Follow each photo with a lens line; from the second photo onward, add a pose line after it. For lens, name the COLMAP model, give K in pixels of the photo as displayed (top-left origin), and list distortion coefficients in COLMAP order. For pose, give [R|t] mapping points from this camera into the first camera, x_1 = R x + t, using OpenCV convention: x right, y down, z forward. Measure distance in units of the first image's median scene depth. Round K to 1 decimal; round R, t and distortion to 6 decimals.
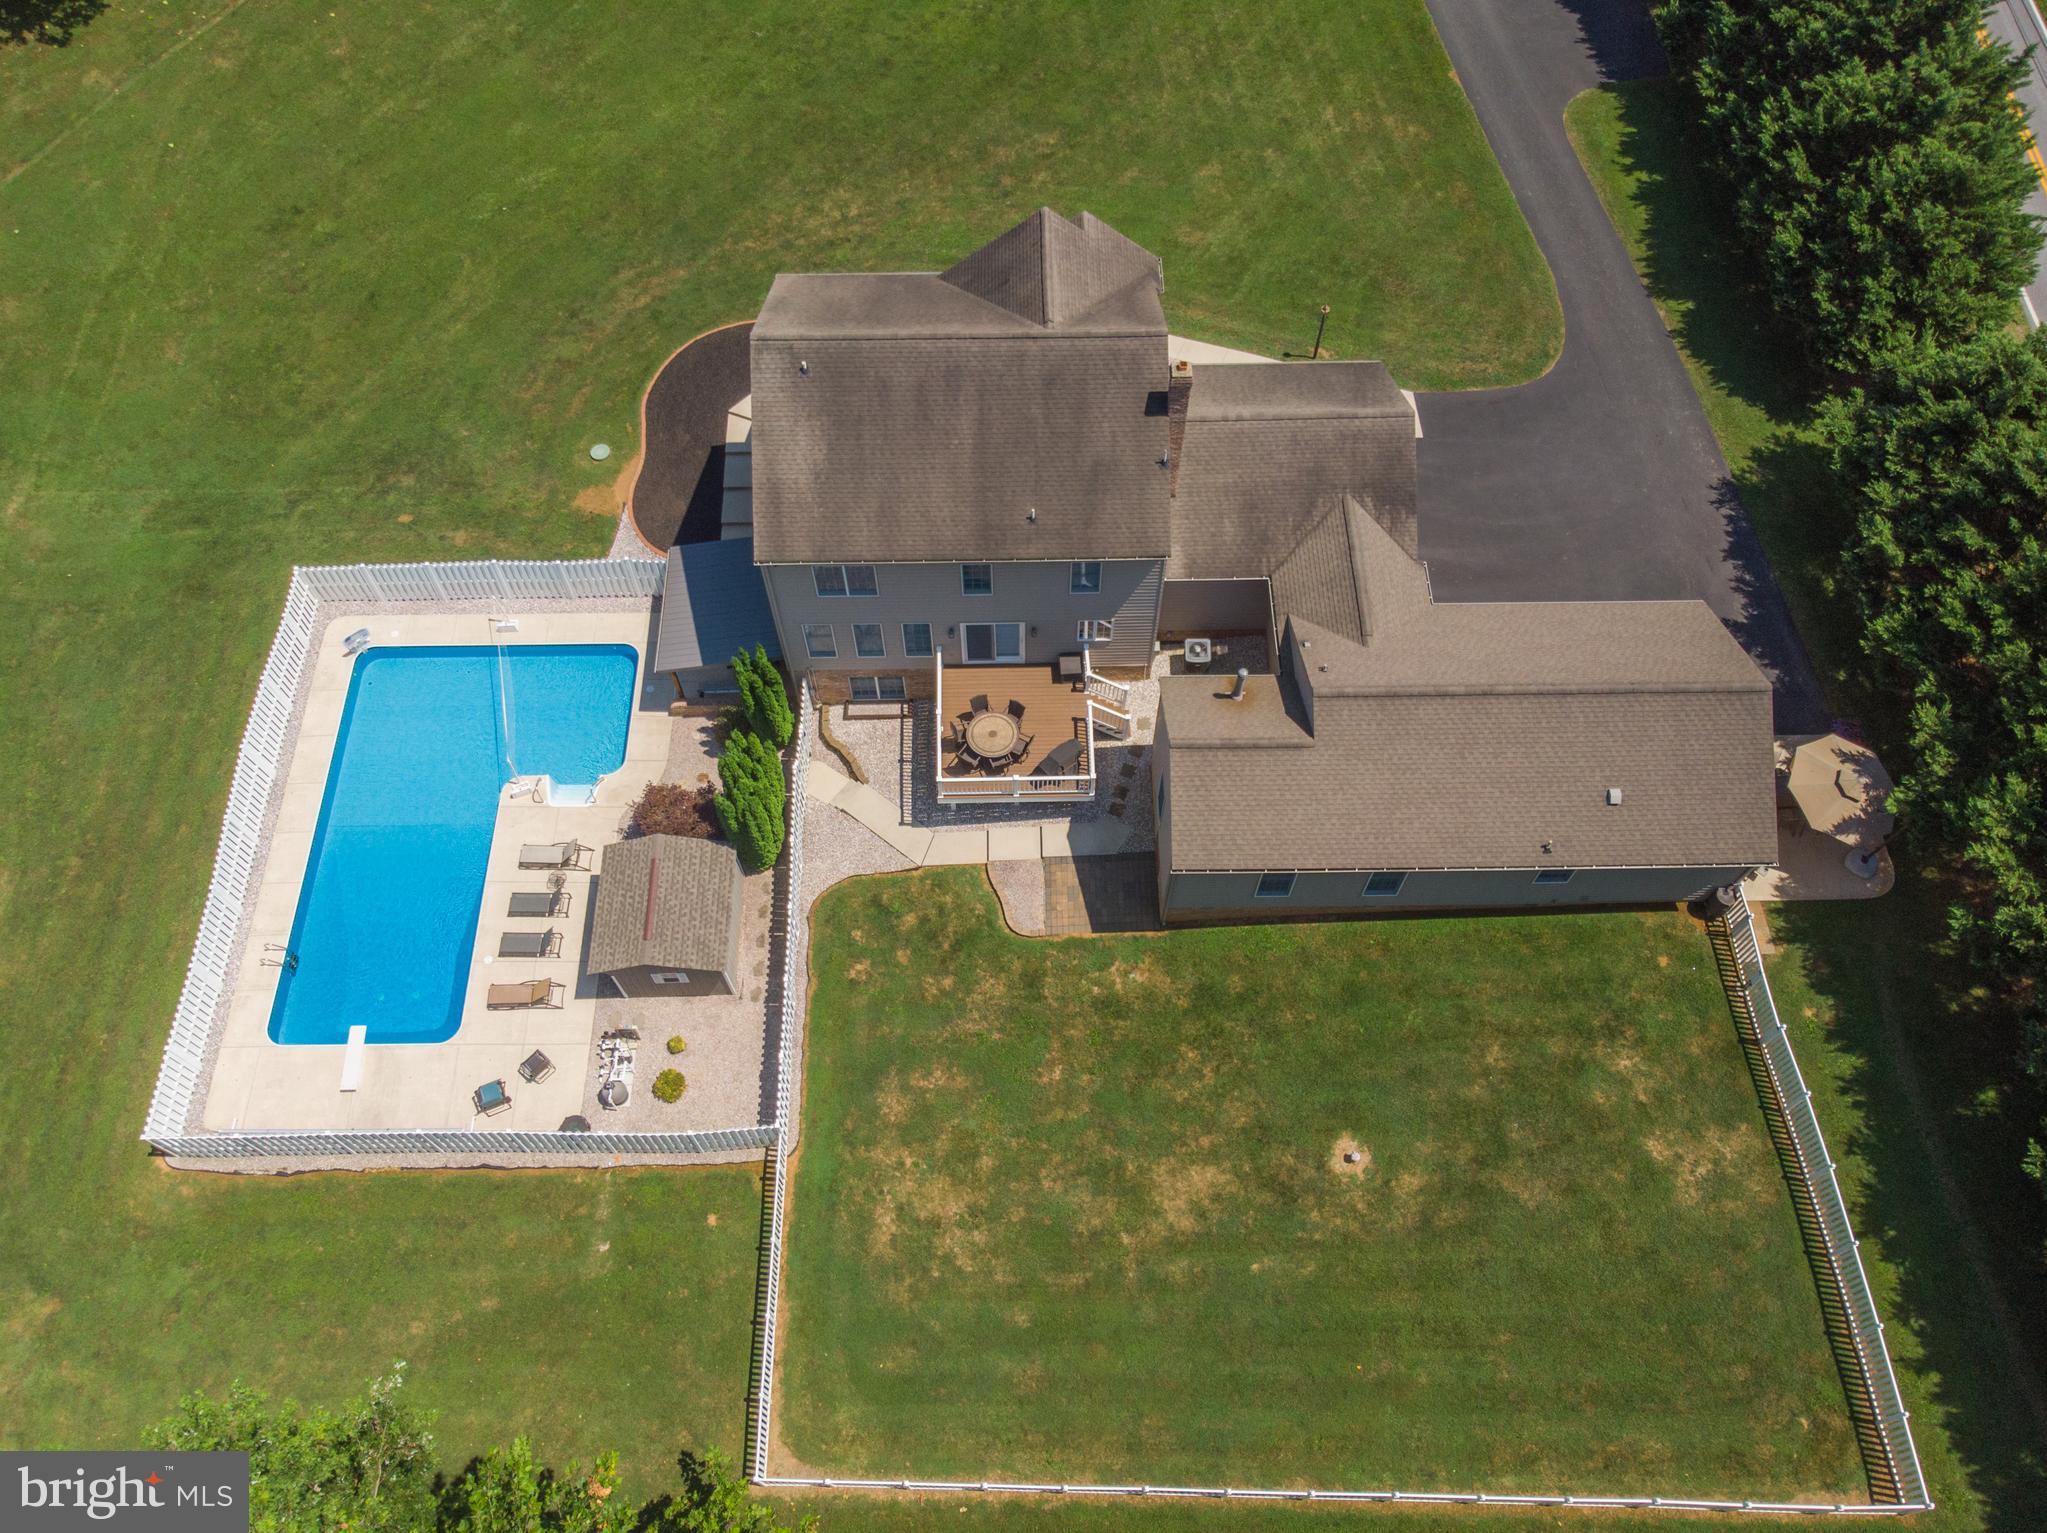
lens RADIAL K [[1500.1, 0, 1028.1], [0, 1500.1, 790.1], [0, 0, 1]] dist [0.041239, -0.045306]
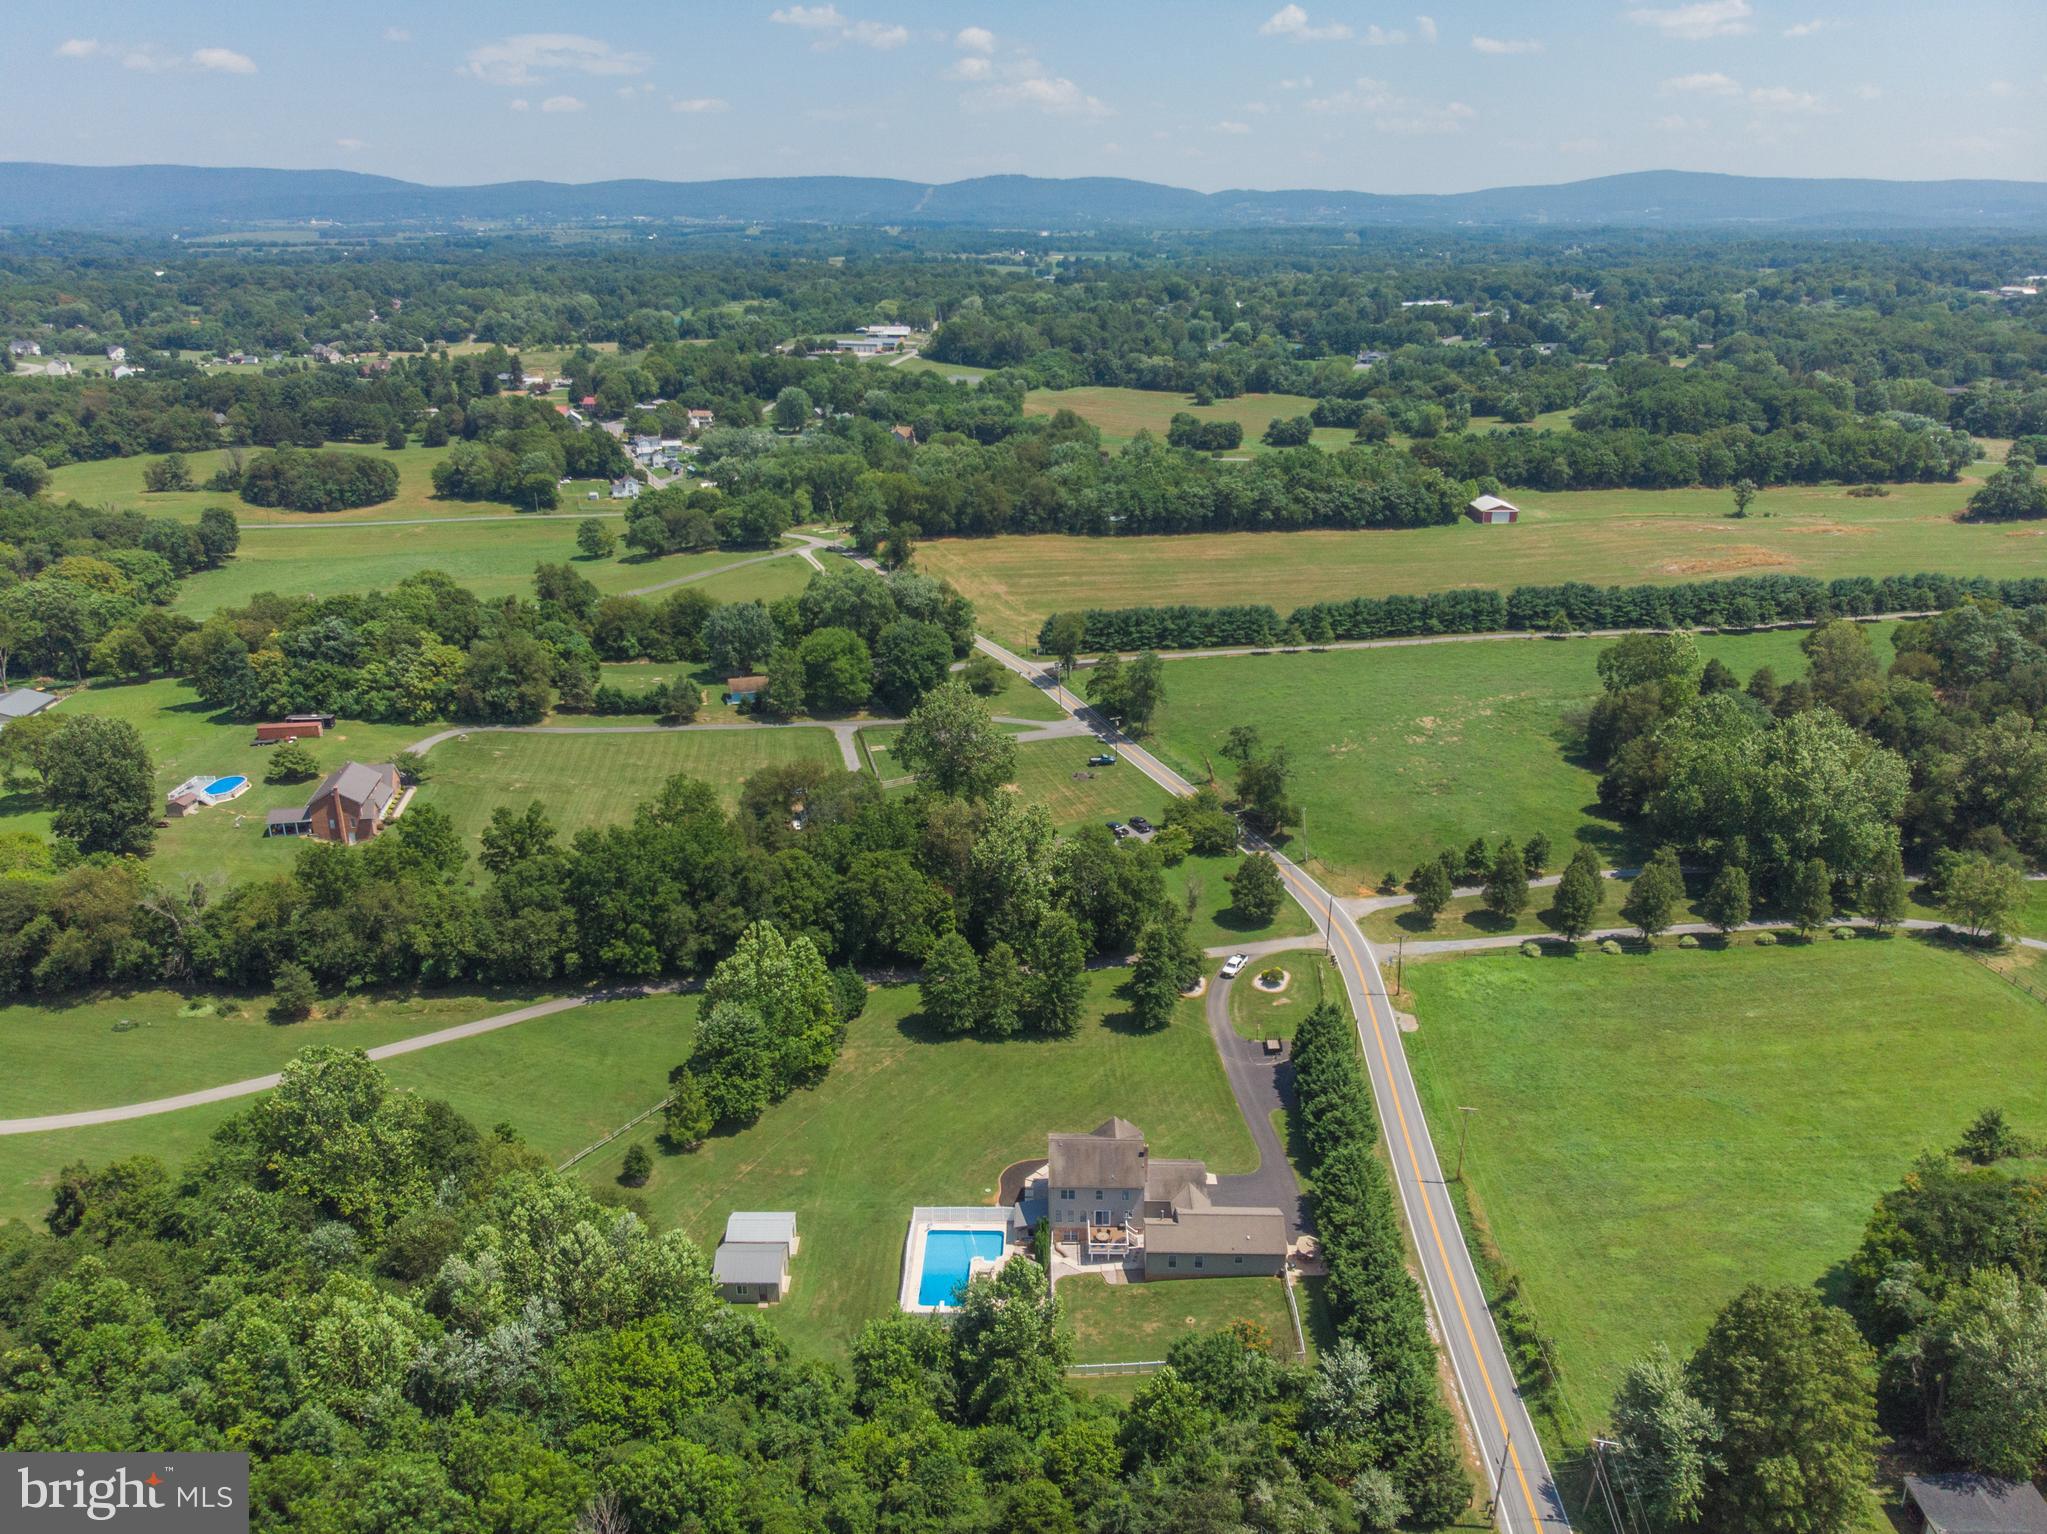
lens RADIAL K [[1572.4, 0, 1031.7], [0, 1572.4, 766.3], [0, 0, 1]] dist [0.077085, -0.149287]
pose [[0.999408, 0.008950, -0.033216, -0.082628], [-0.028590, 0.753076, -0.657312, 1.770331], [0.019131, 0.657872, 0.752886, -2.956337]]
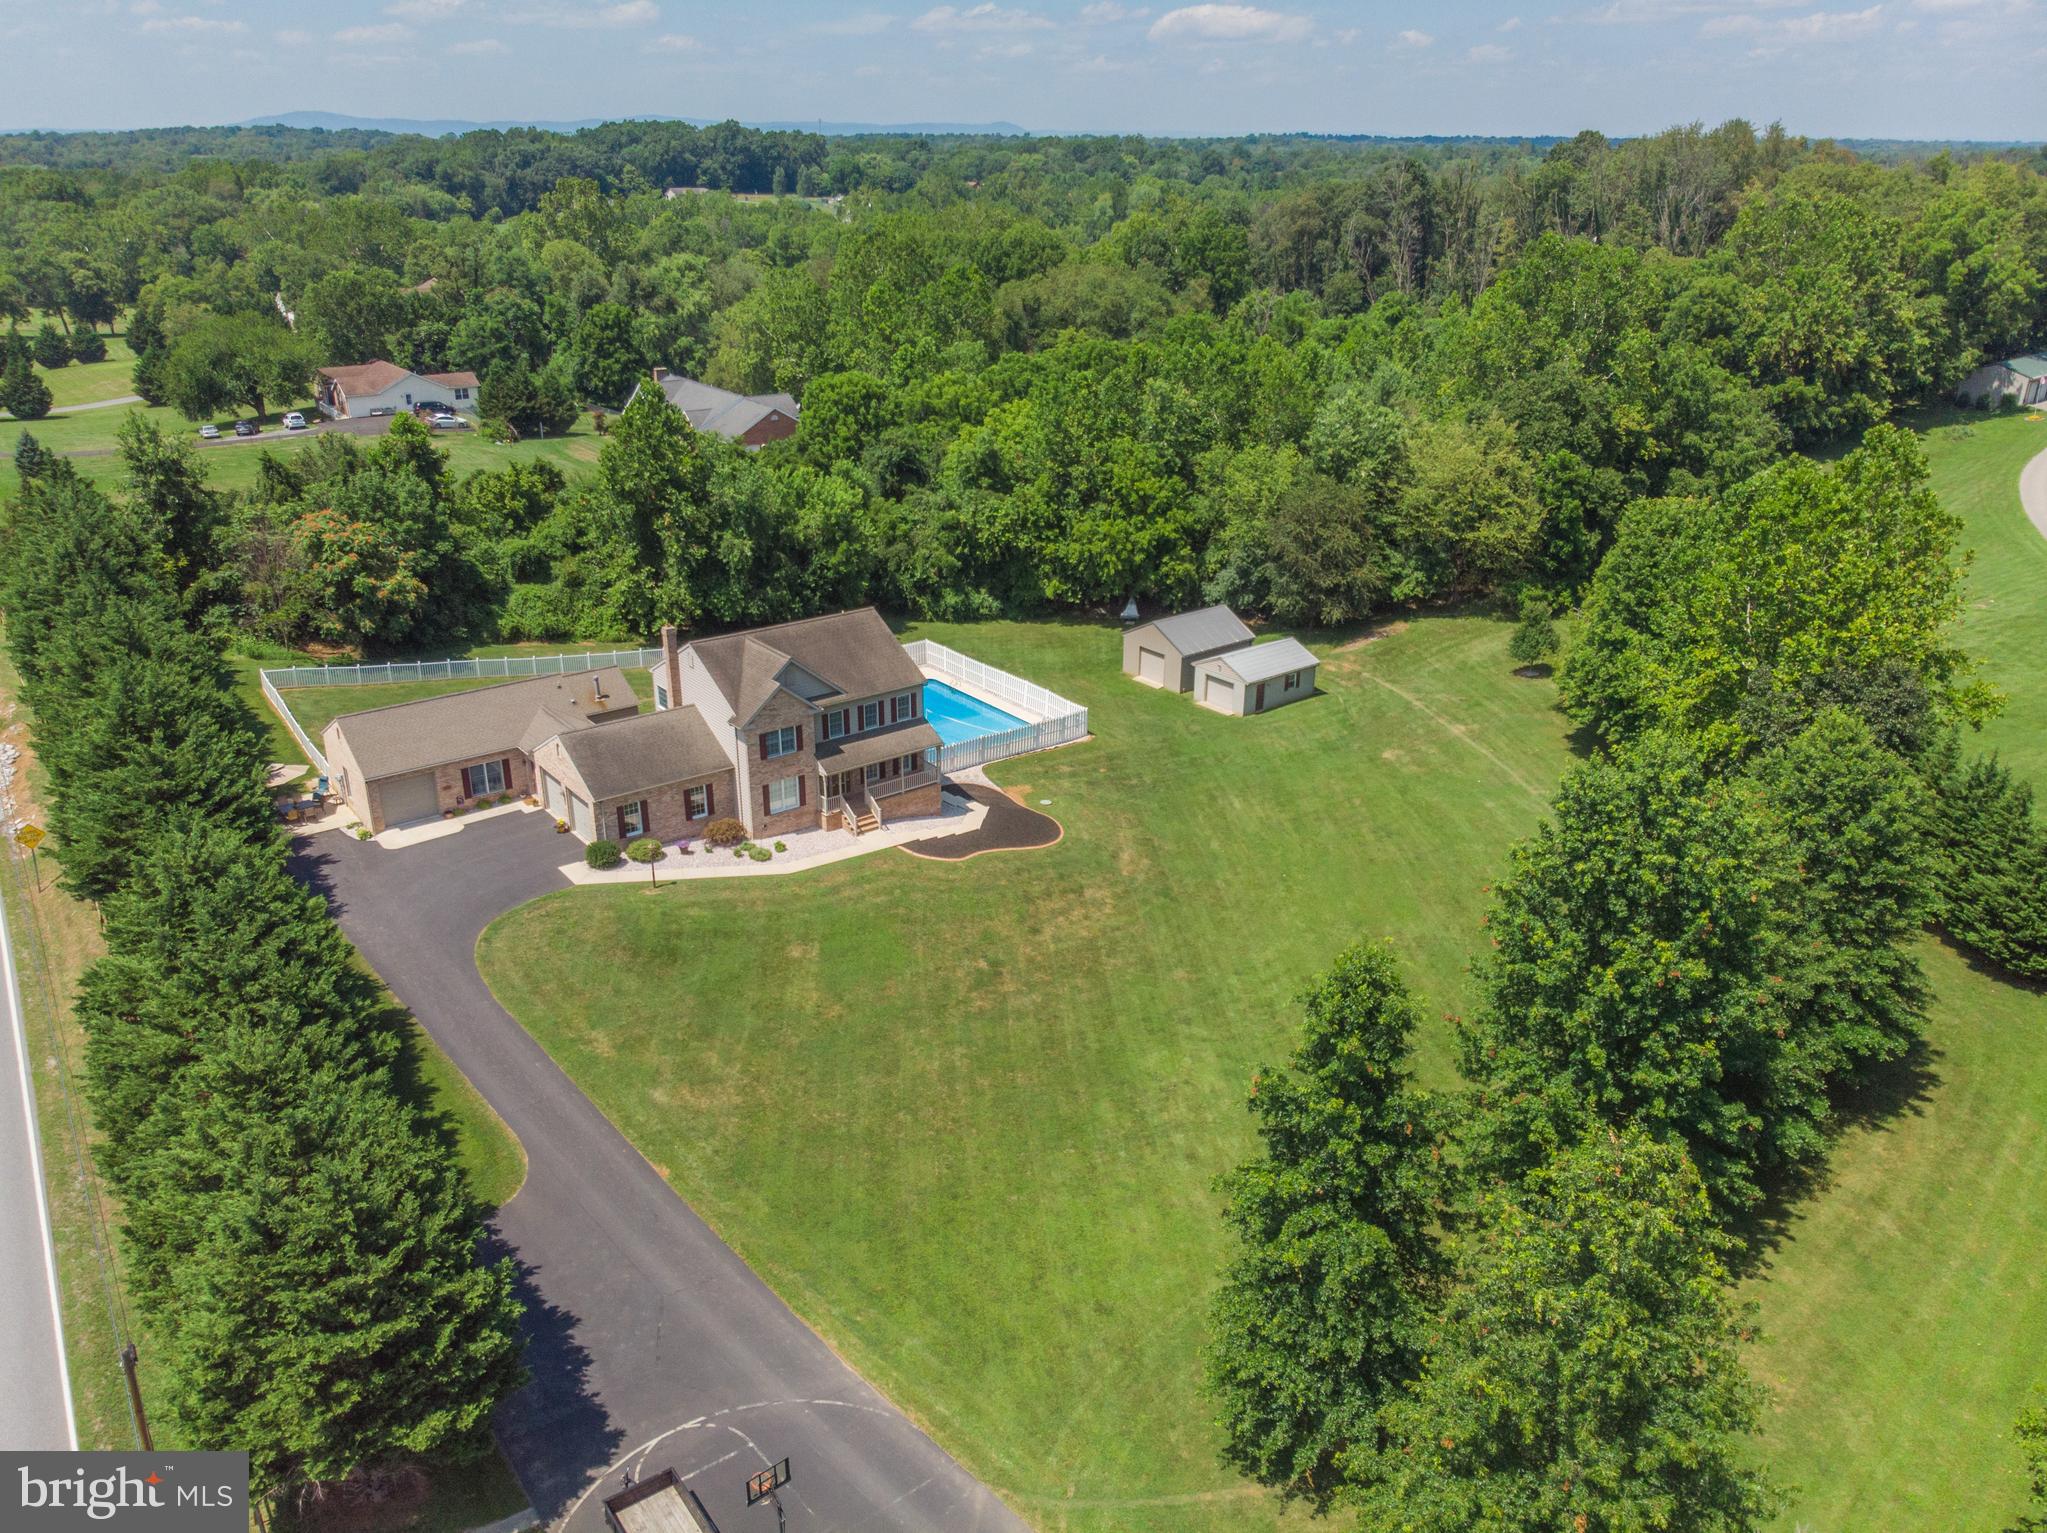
lens RADIAL K [[1493.7, 0, 1022.5], [0, 1493.7, 775.9], [0, 0, 1]] dist [0.087781, -0.196965]
pose [[-0.803485, 0.225893, -0.550804, 0.776632], [-0.525058, 0.167169, 0.834487, -1.930401], [0.280582, 0.959701, -0.015711, 1.211126]]
